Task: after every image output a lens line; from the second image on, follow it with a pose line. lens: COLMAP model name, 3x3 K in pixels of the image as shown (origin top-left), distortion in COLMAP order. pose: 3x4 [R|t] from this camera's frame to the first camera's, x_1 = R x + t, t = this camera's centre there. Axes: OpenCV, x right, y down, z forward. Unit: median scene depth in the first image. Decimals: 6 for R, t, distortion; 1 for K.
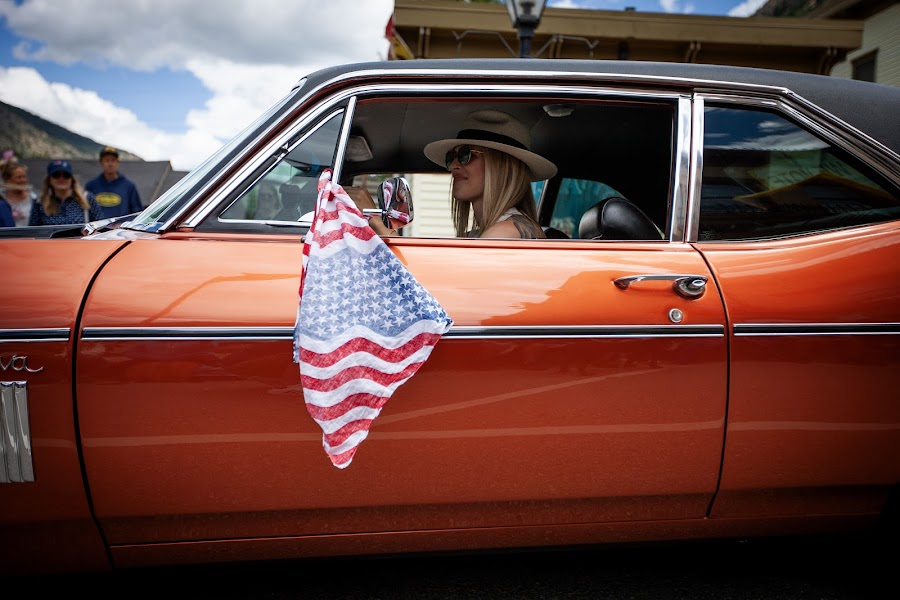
lens RADIAL K [[907.1, 0, 494.2], [0, 907.1, 280.1], [0, 0, 1]] dist [0.045749, 0.000000]
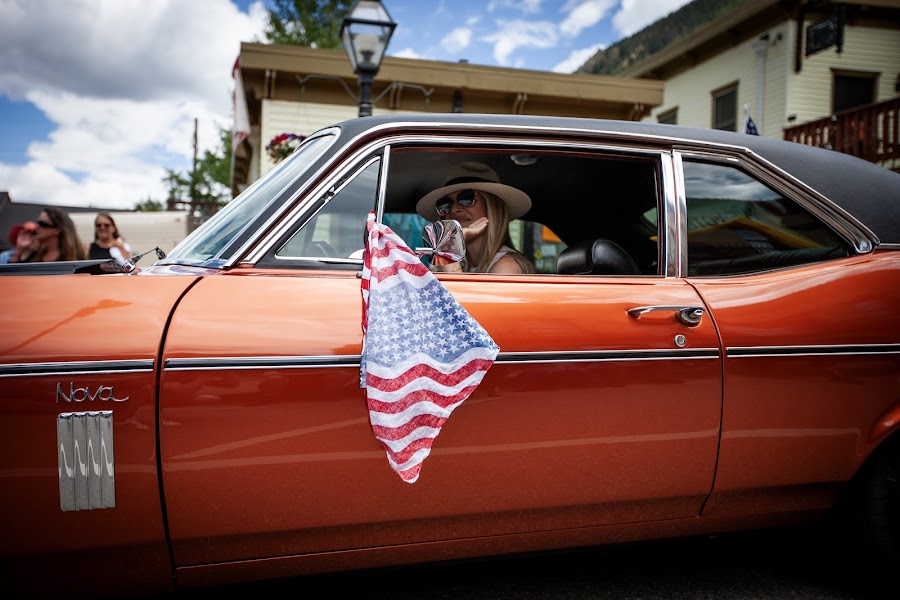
lens RADIAL K [[847.7, 0, 476.8], [0, 847.7, 283.0], [0, 0, 1]] dist [0.046854, 0.000000]
pose [[0.986584, -0.000872, 0.163252, -0.216448], [0.005991, 0.999506, -0.030867, -0.002475], [-0.163145, 0.031431, 0.986101, -0.029867]]
